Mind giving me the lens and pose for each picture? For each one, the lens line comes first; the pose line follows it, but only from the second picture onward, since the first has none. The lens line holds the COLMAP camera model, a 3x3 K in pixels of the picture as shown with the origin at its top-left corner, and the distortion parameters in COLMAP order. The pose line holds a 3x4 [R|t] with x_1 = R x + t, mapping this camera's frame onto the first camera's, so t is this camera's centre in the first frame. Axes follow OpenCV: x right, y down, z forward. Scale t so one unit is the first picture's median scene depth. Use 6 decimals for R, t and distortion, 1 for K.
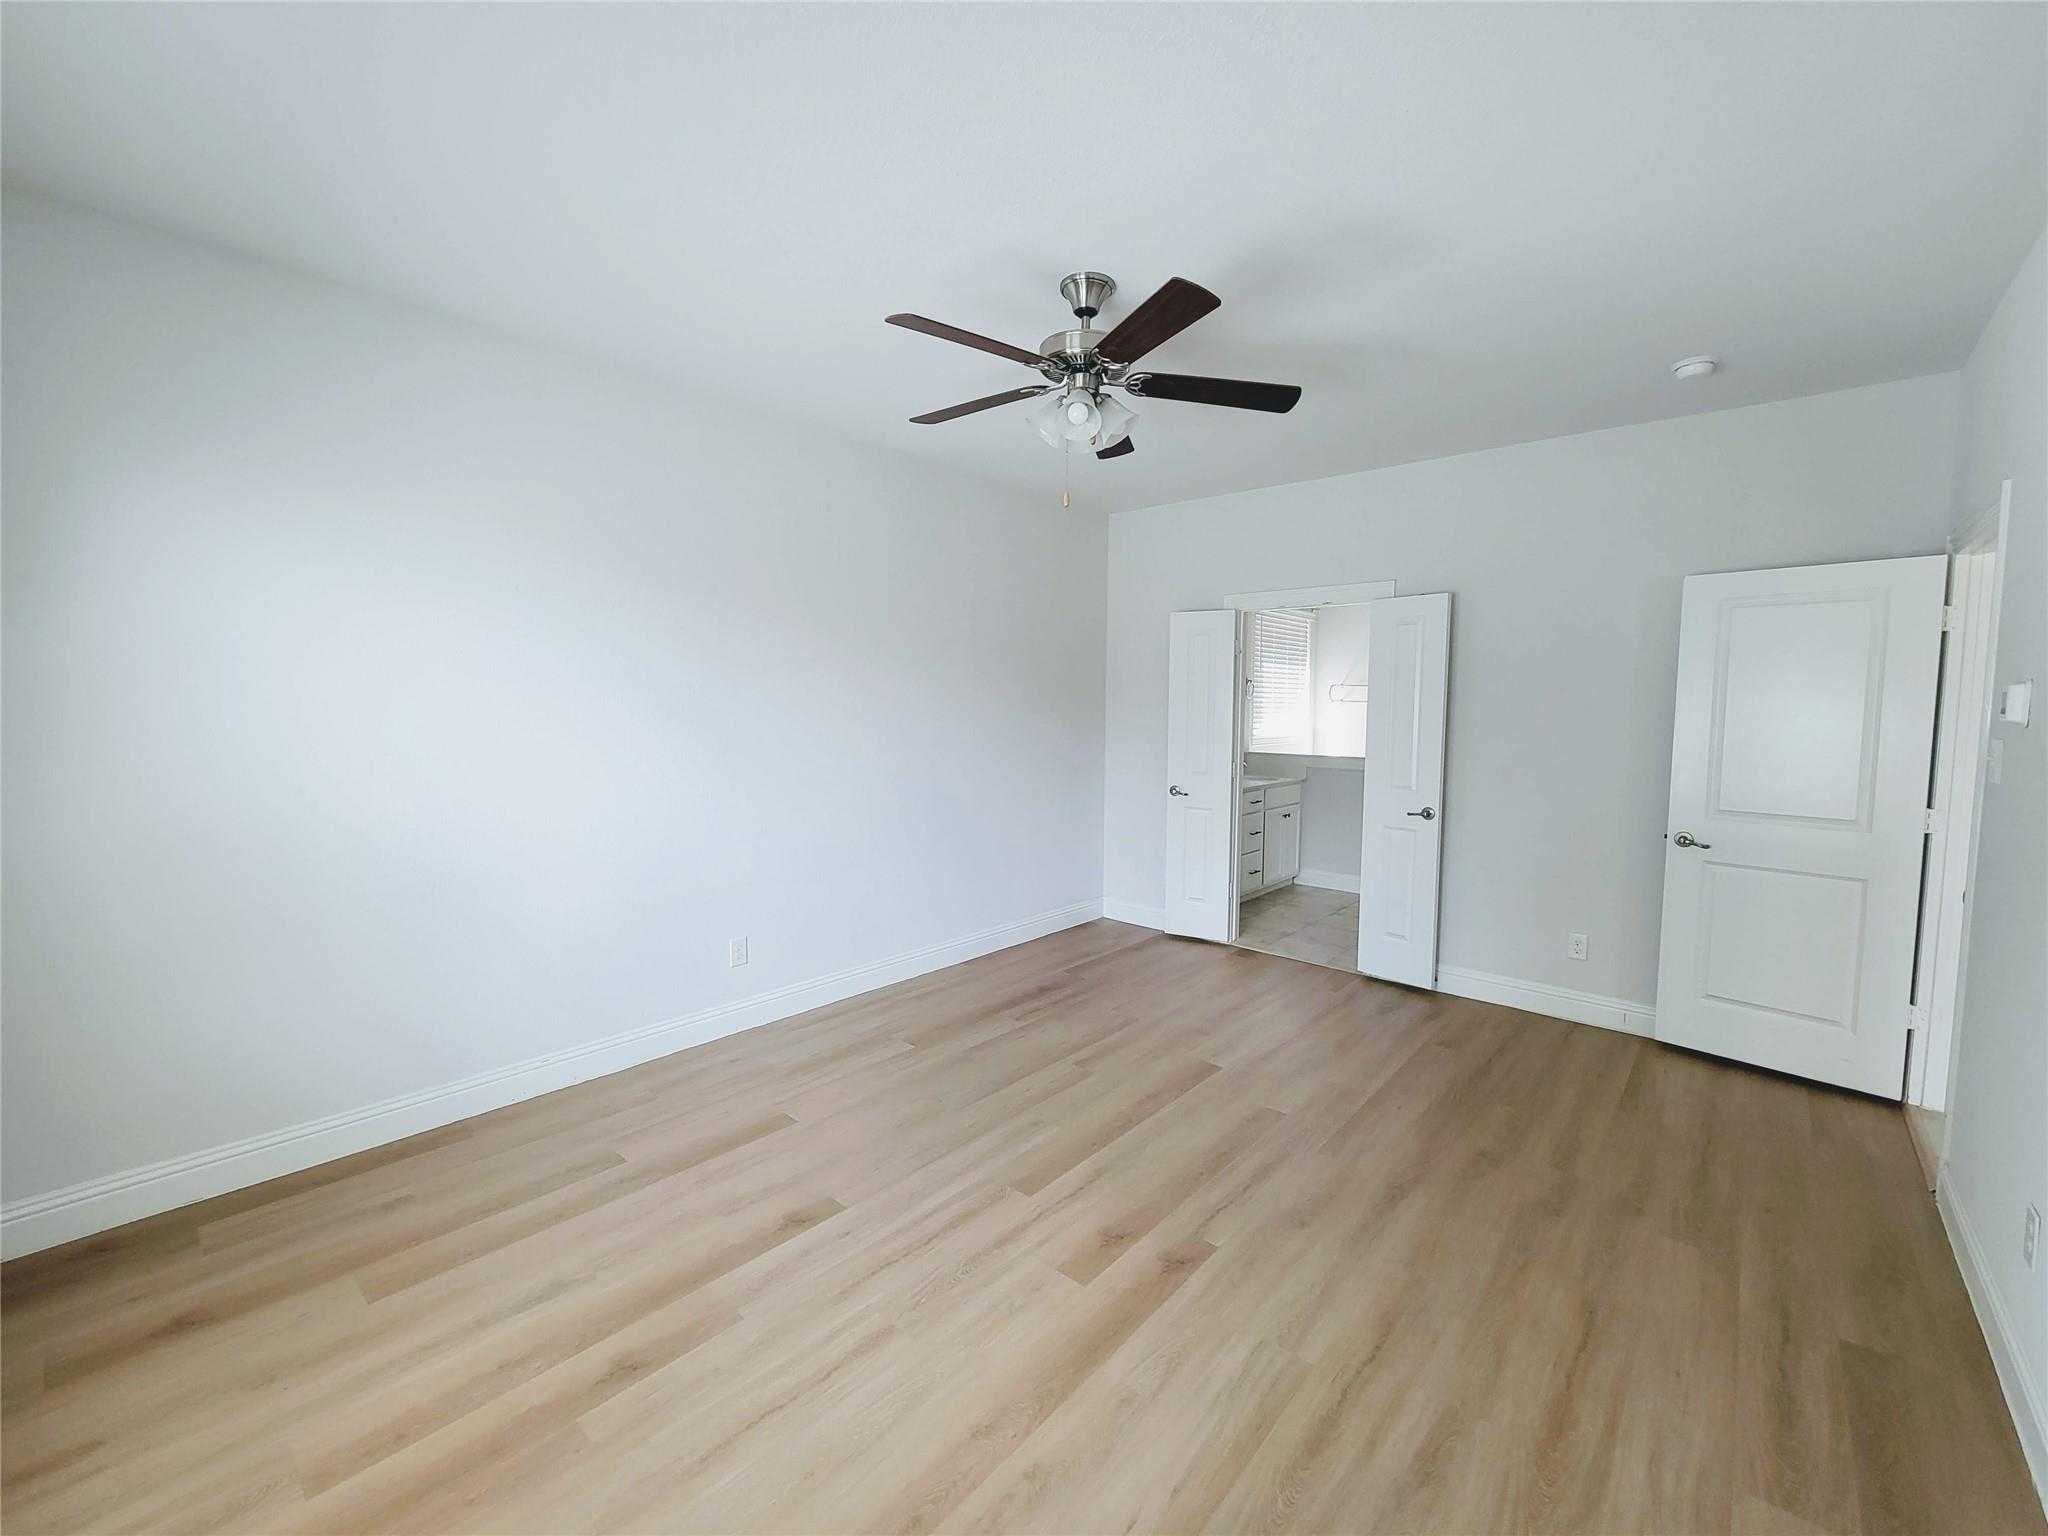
lens RADIAL K [[830.5, 0, 1025.1], [0, 830.5, 759.9], [0, 0, 1]] dist [-0.000764, -0.000219]
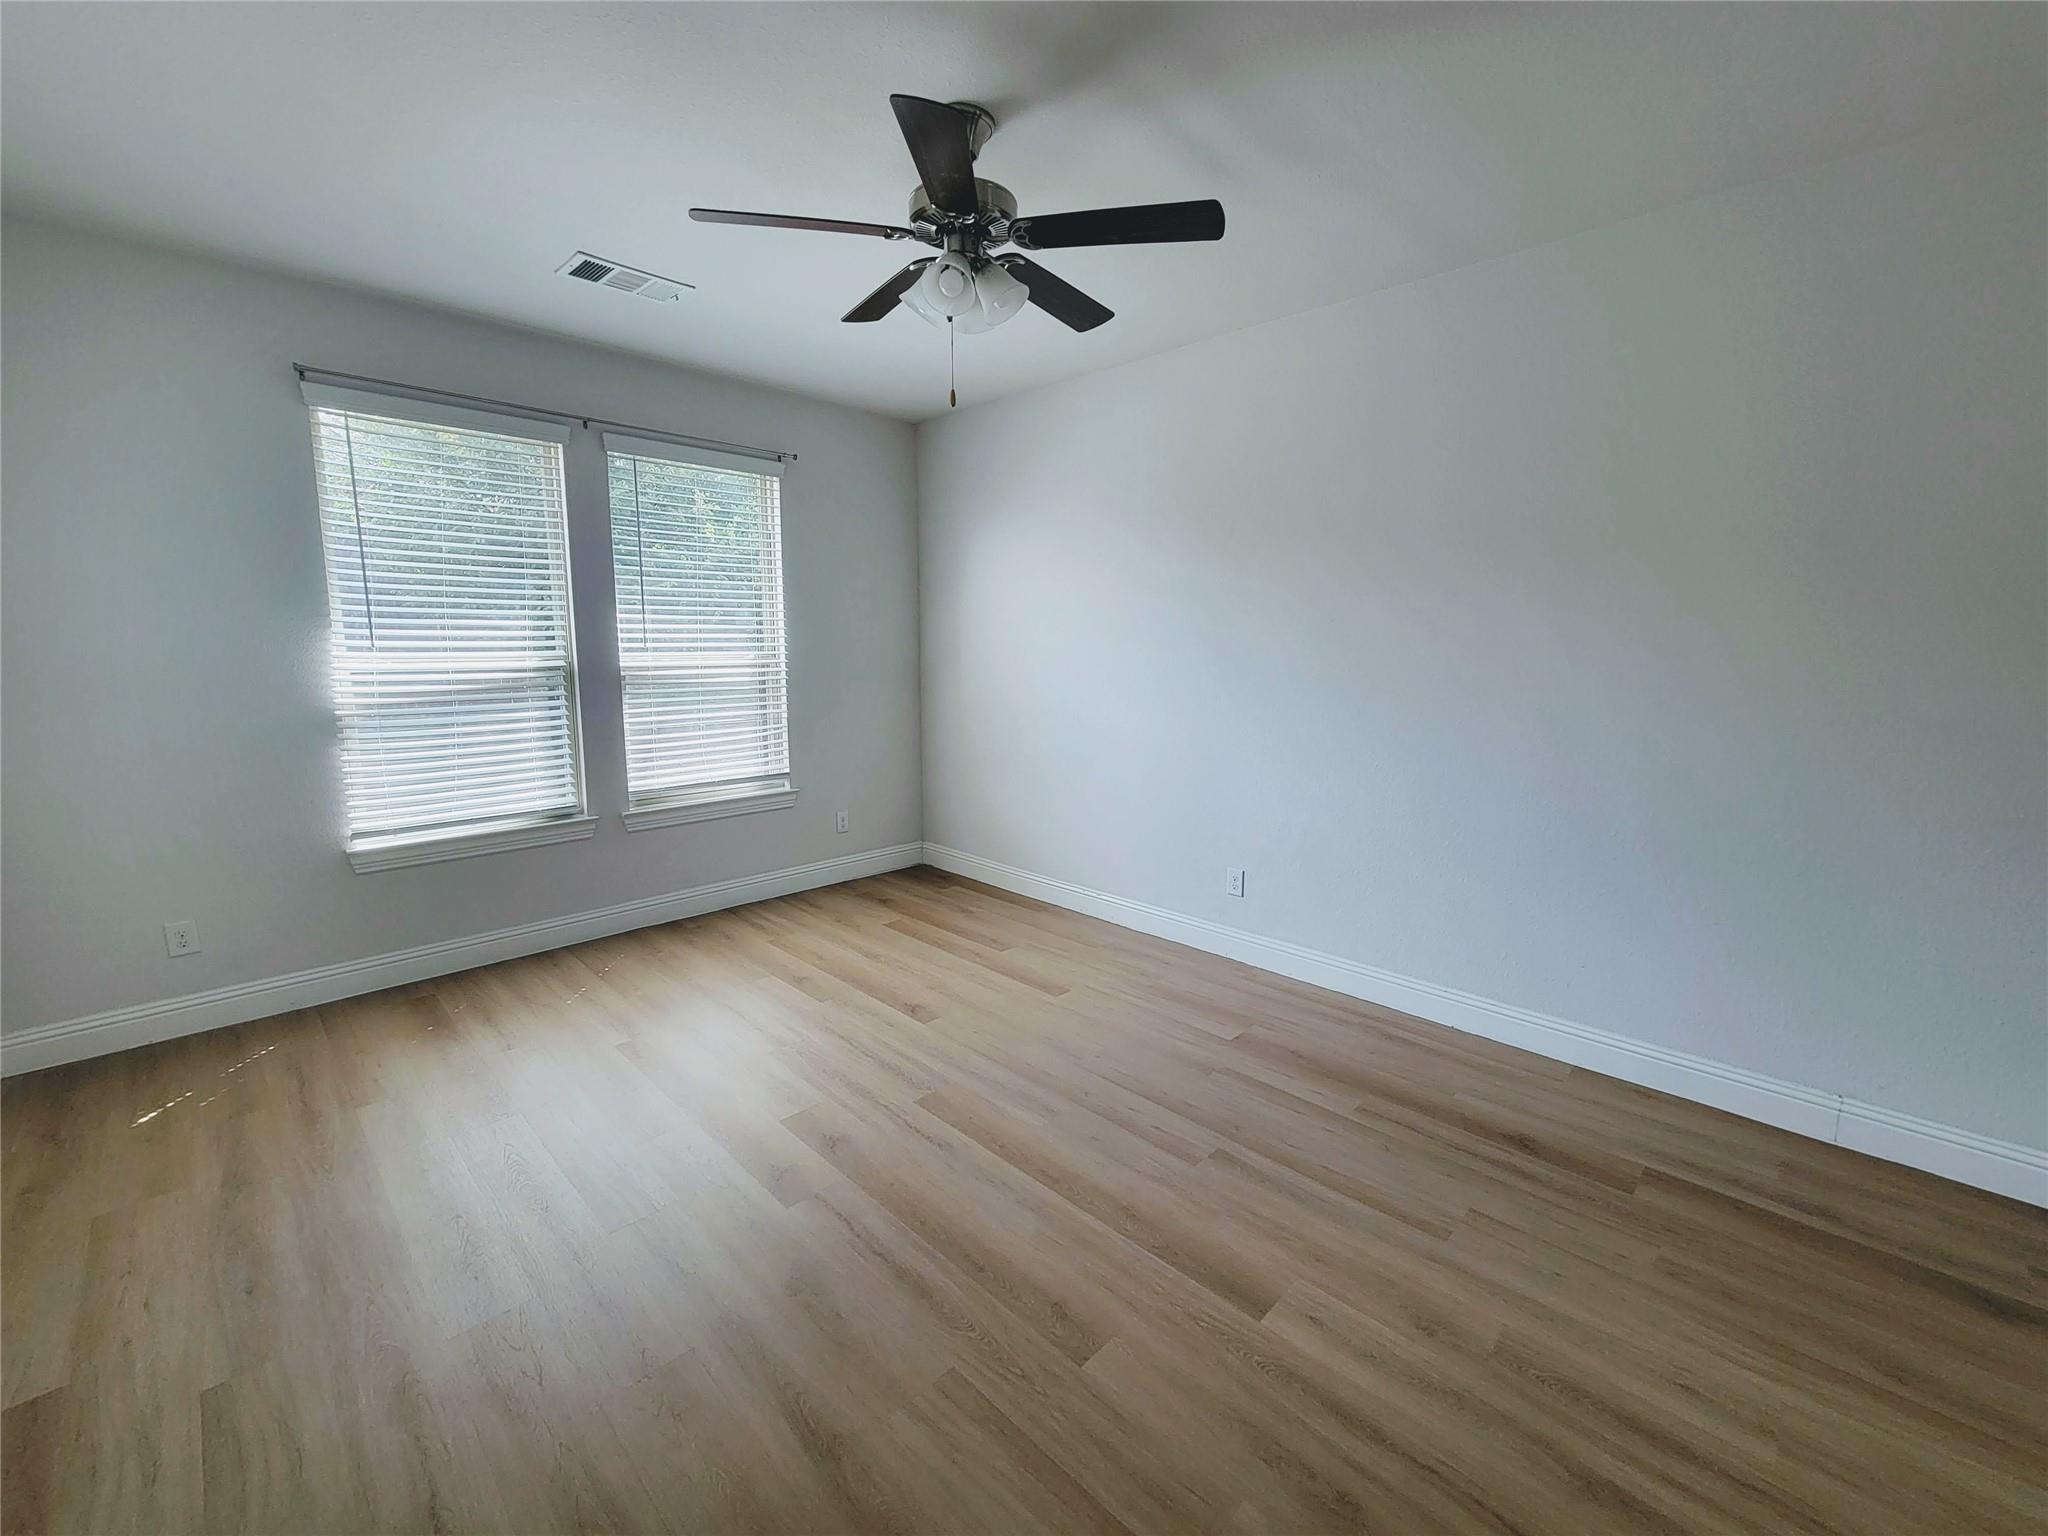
lens RADIAL K [[846.0, 0, 1021.7], [0, 846.0, 754.9], [0, 0, 1]] dist [0.014236, -0.000550]
pose [[-0.068130, 0.127028, -0.989557, 0.980311], [-0.070350, 0.988781, 0.131772, -0.058251], [0.995193, 0.078593, -0.058429, 1.138047]]
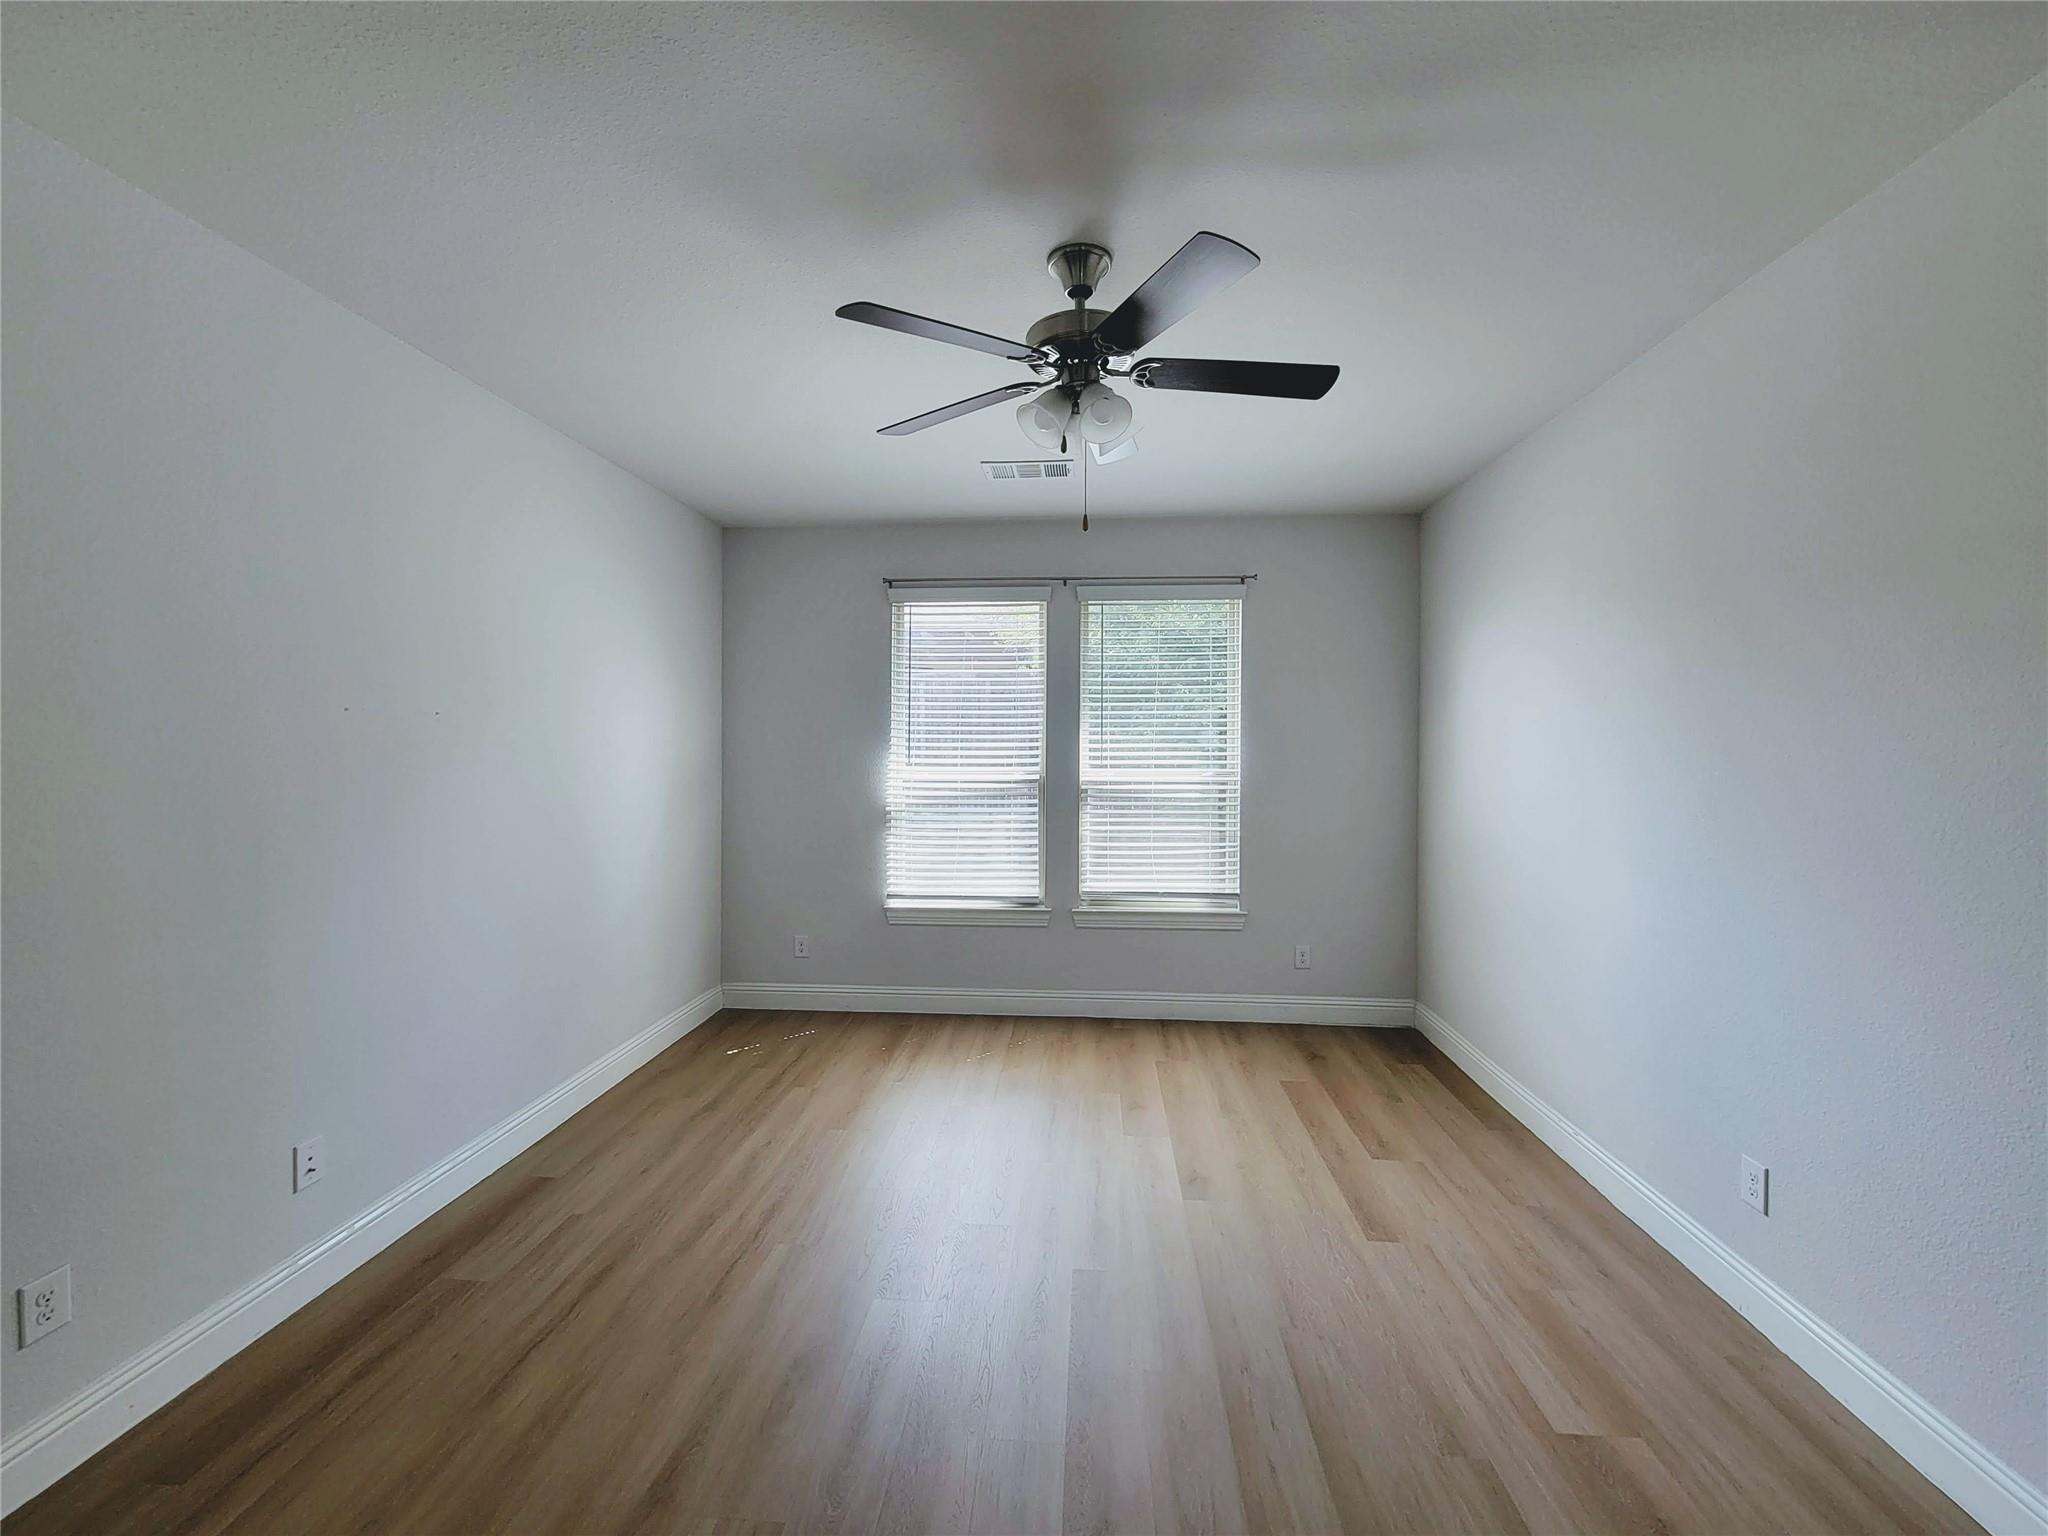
lens RADIAL K [[846.0, 0, 1021.7], [0, 846.0, 754.9], [0, 0, 1]] dist [0.014236, -0.000550]
pose [[-0.803753, -0.002505, -0.594958, 0.624477], [-0.047899, 0.997018, 0.060510, -0.119849], [0.593032, 0.077133, -0.801476, 1.668880]]
